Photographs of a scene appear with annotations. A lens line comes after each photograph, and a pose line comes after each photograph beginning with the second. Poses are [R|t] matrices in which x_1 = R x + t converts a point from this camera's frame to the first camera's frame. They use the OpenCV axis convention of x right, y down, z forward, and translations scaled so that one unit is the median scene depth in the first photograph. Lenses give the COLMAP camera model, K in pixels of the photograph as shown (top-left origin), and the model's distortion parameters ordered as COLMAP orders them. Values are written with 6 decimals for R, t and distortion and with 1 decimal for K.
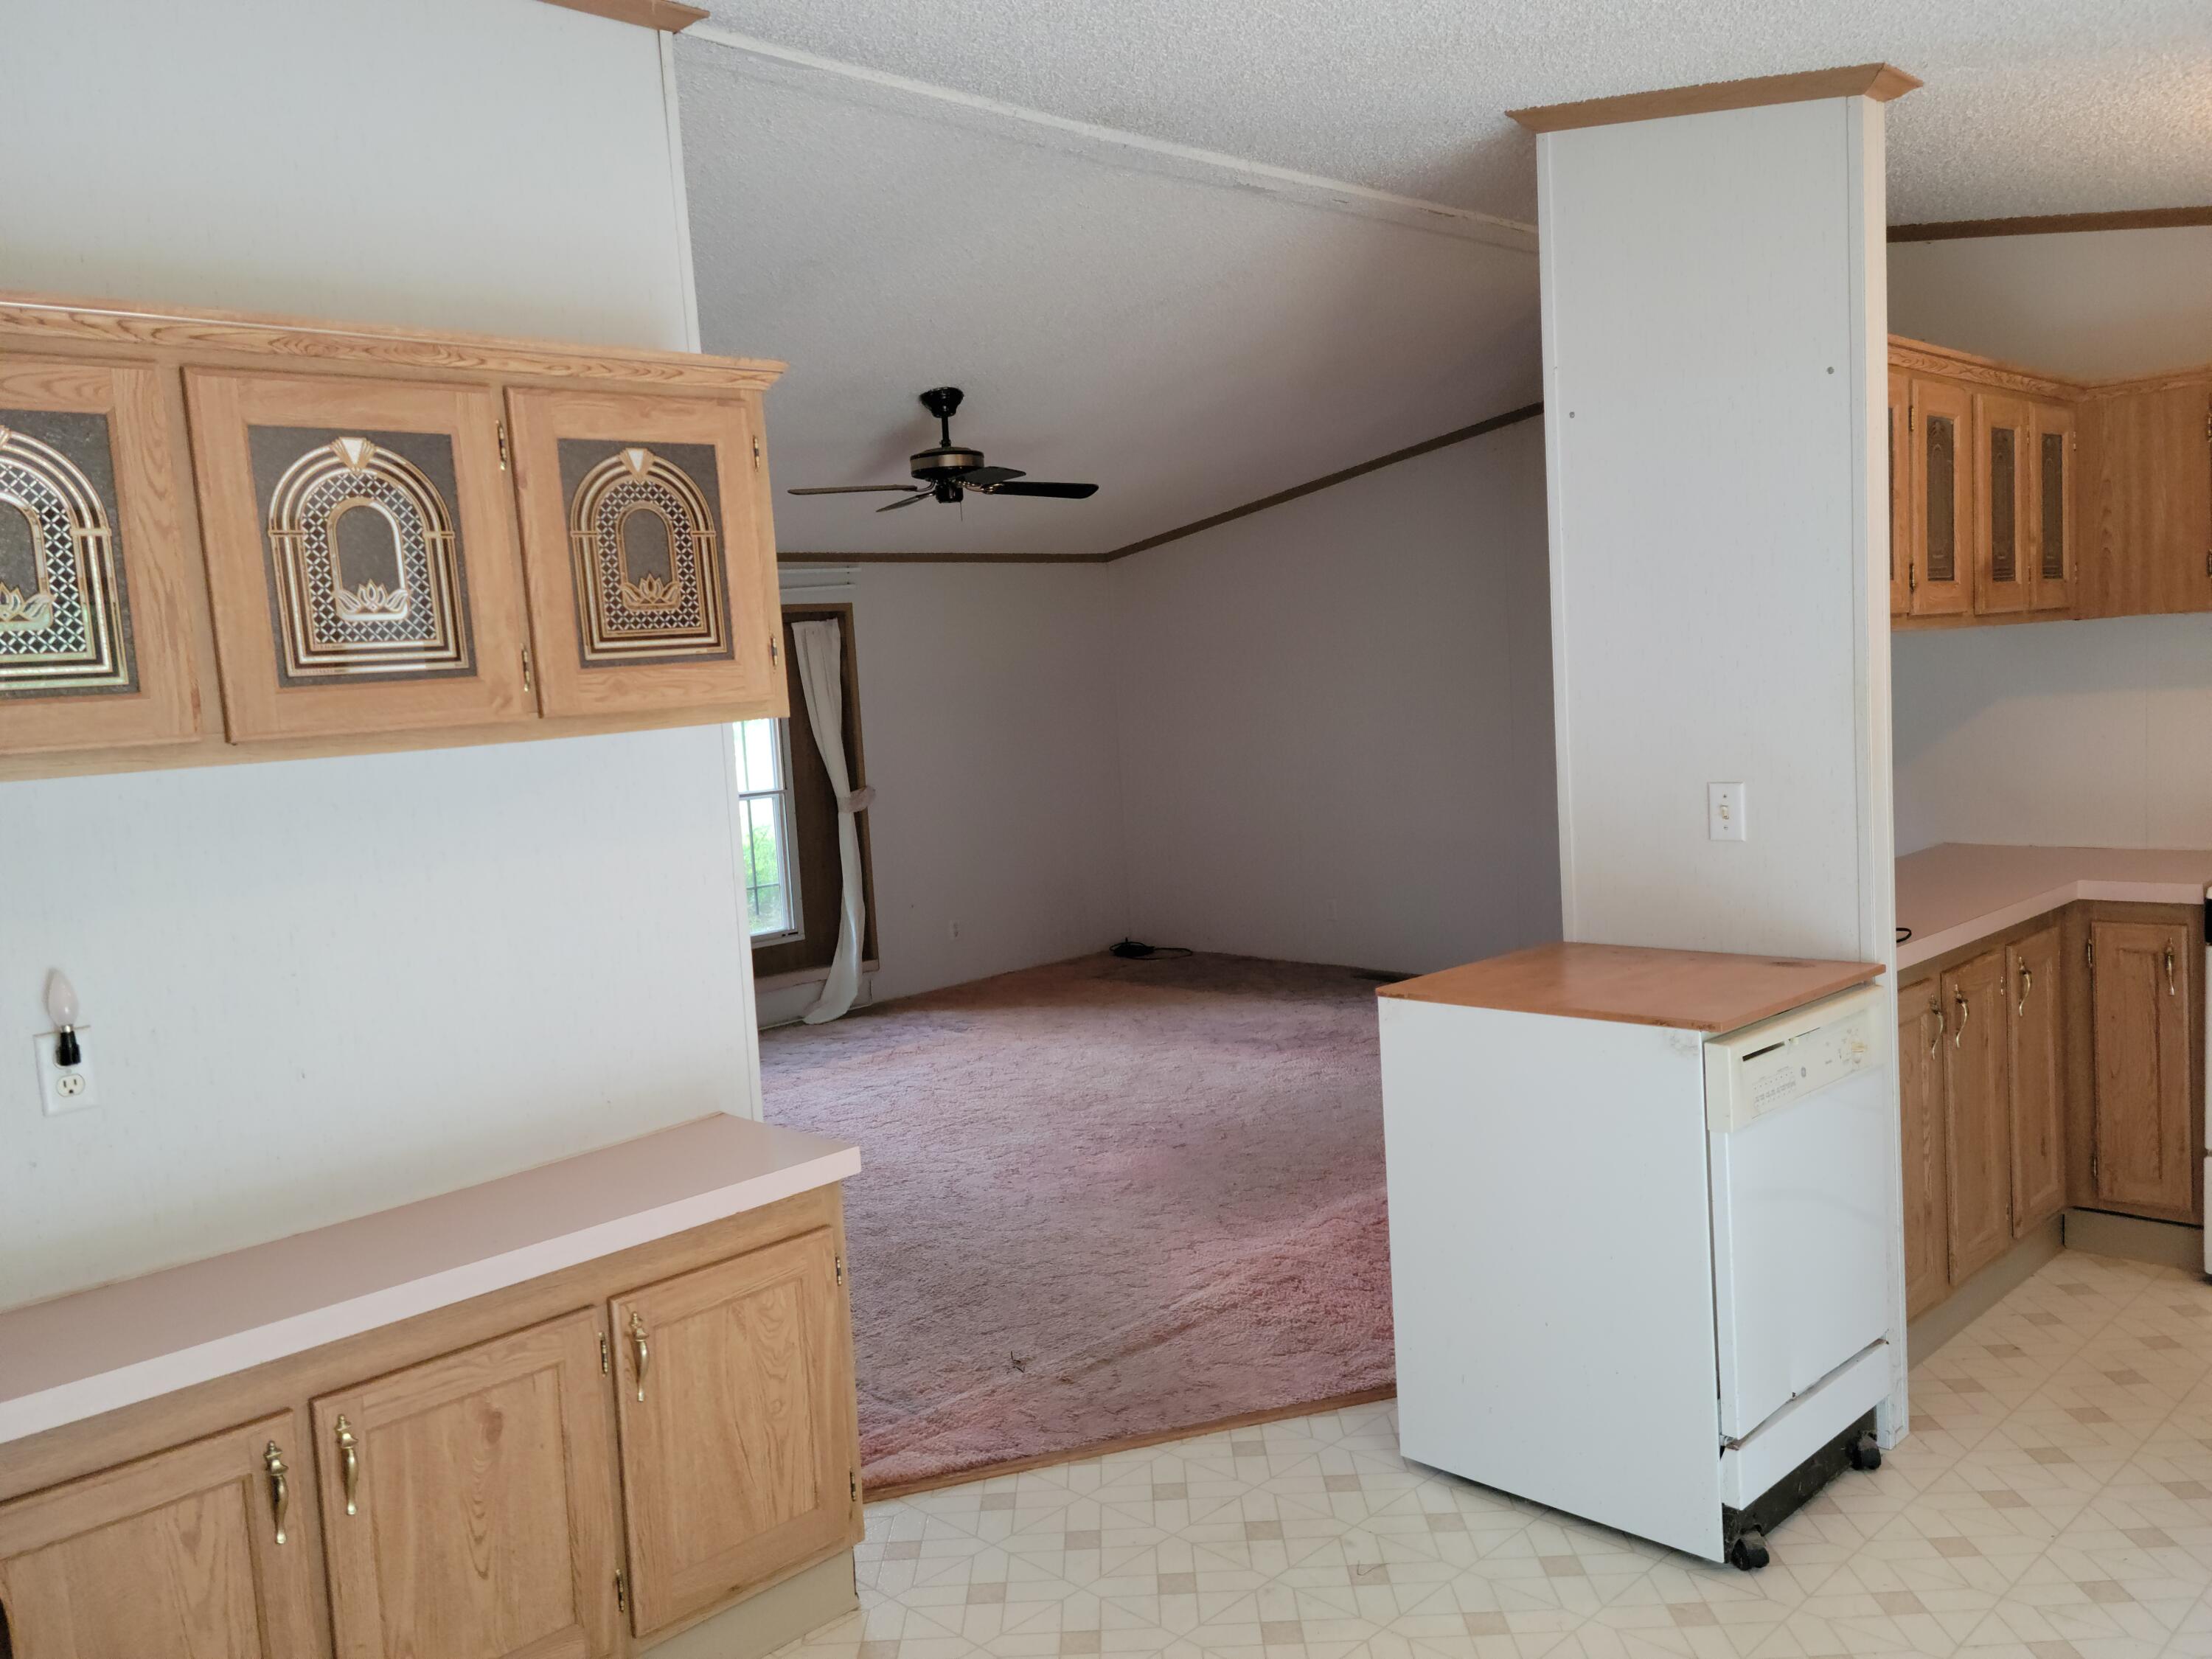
lens RADIAL K [[1753.6, 0, 1104.7], [0, 1753.6, 835.2], [0, 0, 1]] dist [0.060351, 0.003045]
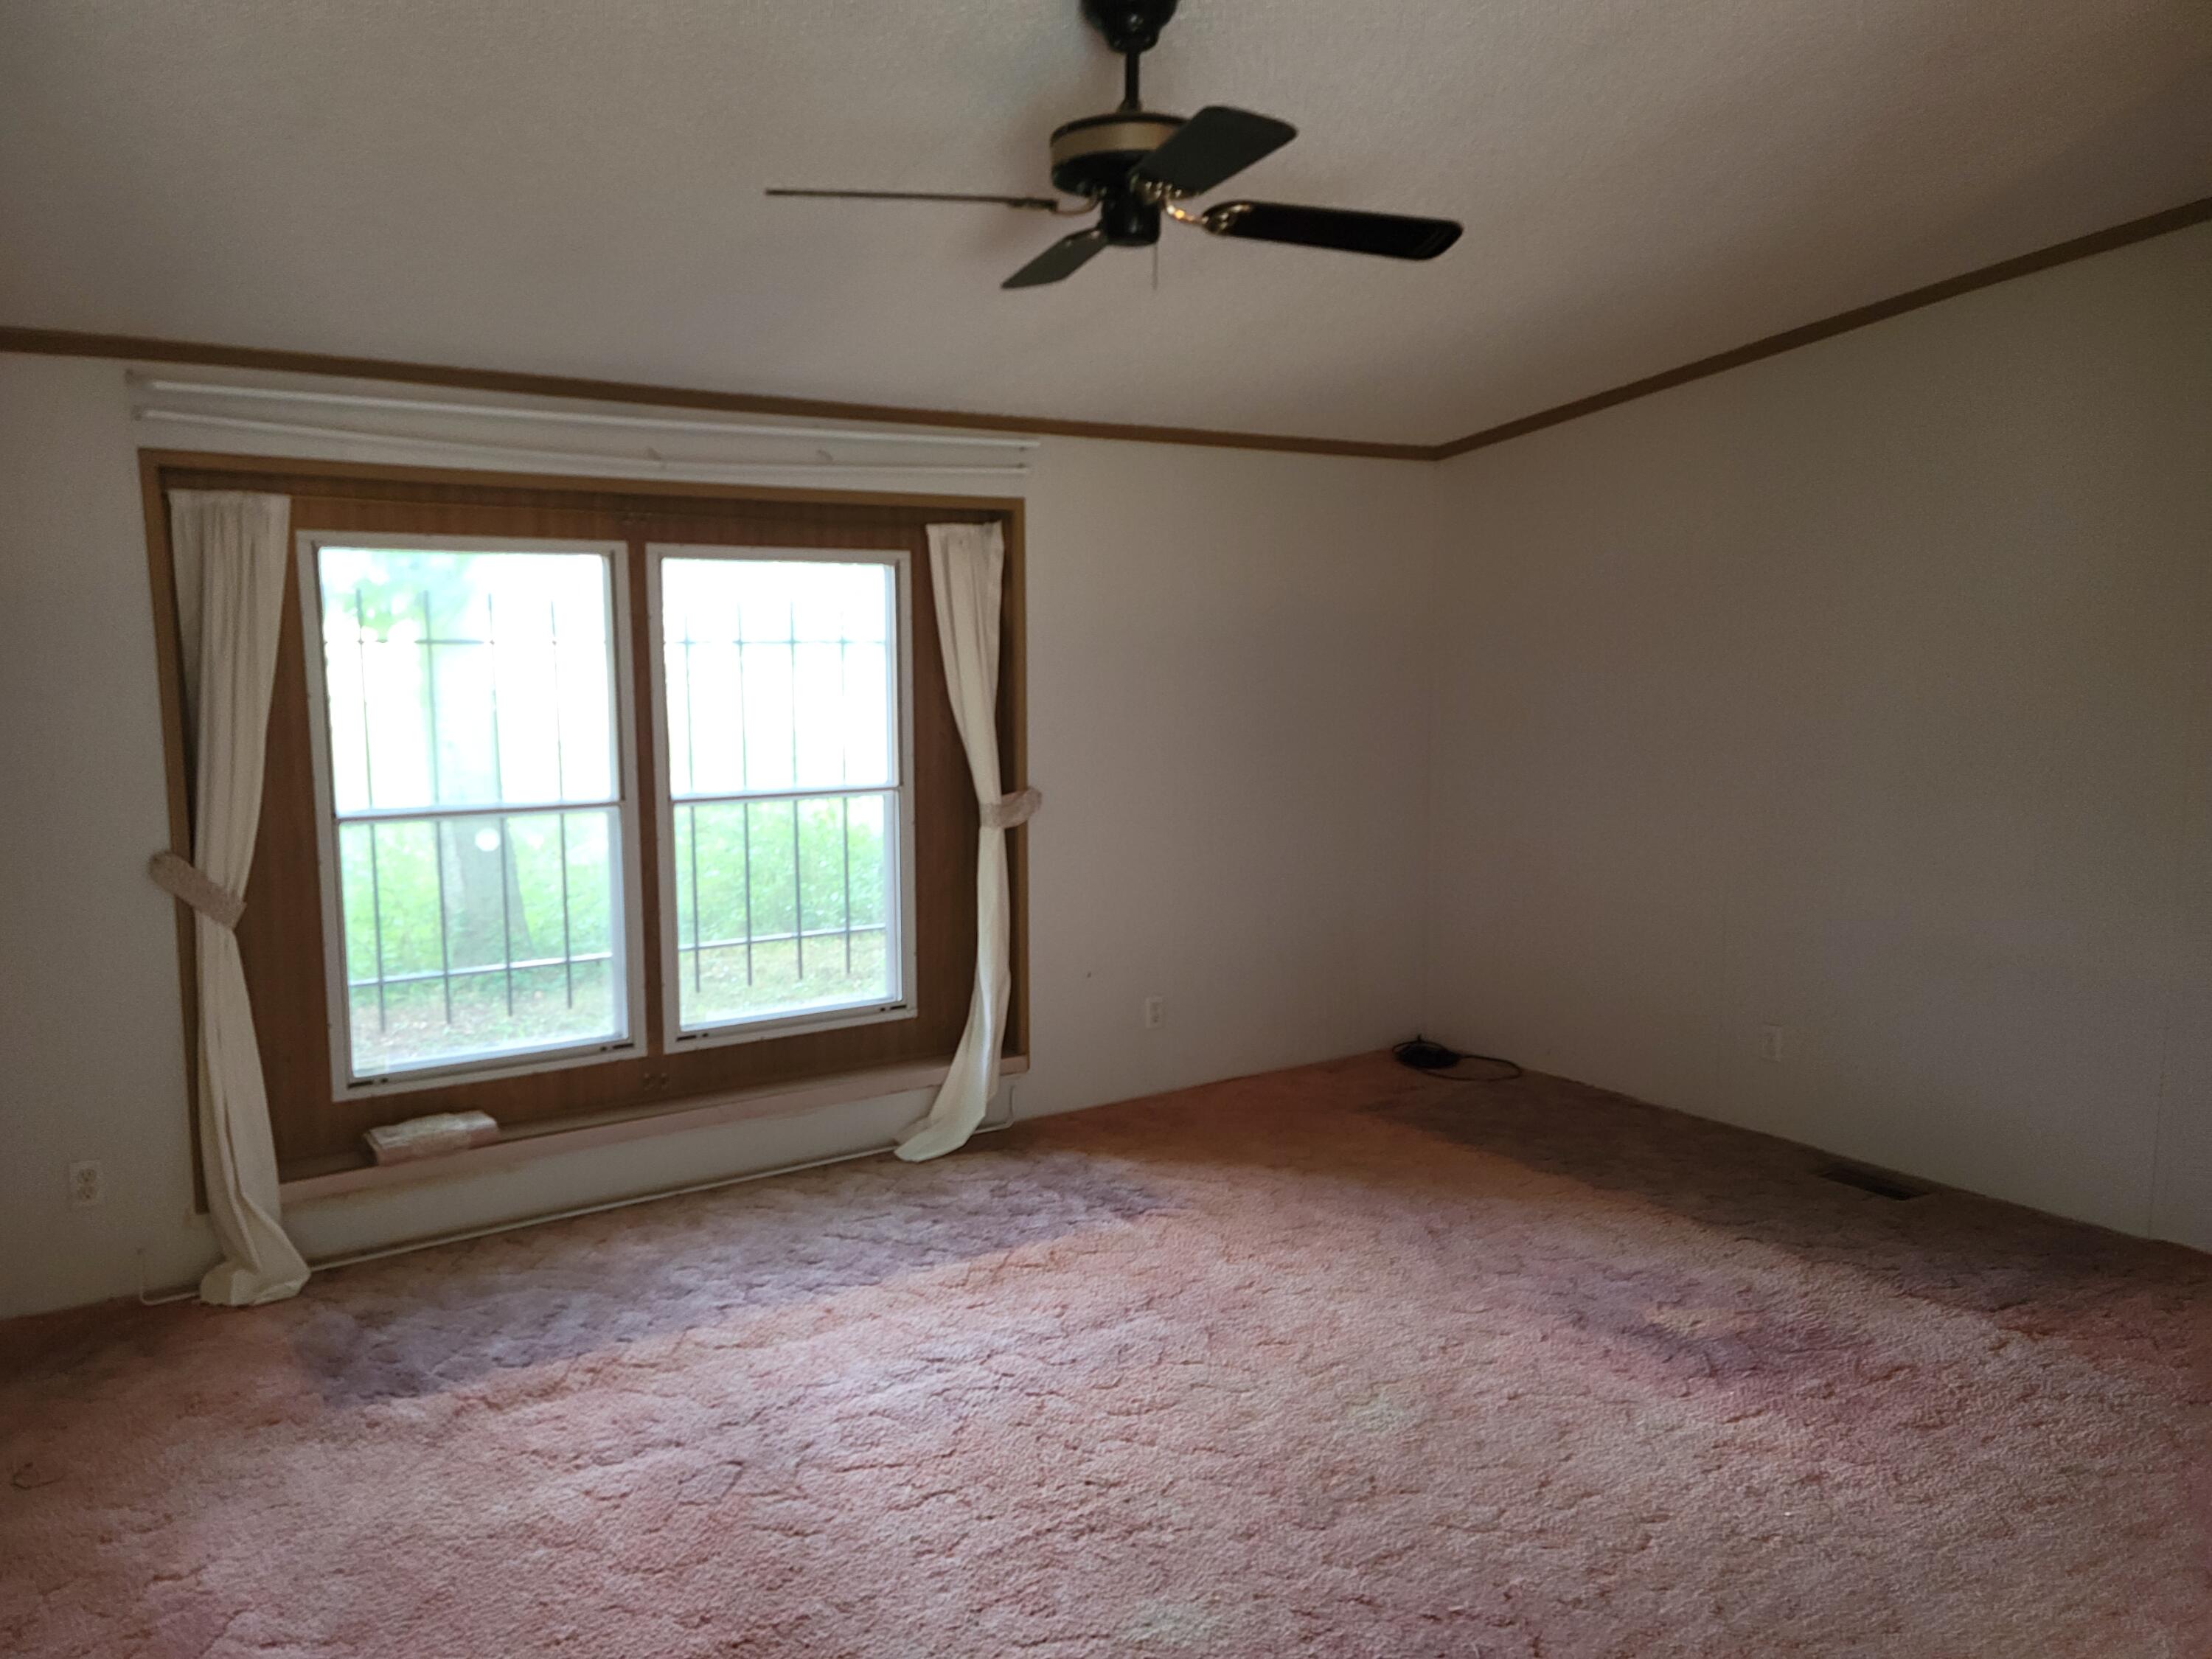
lens RADIAL K [[1753.6, 0, 1052.6], [0, 1753.6, 835.0], [0, 0, 1]] dist [0.060351, 0.003045]
pose [[0.979735, 0.079632, -0.183789, -0.007696], [-0.073810, 0.996536, 0.038313, -0.036137], [0.186203, -0.023971, 0.982219, 0.374980]]
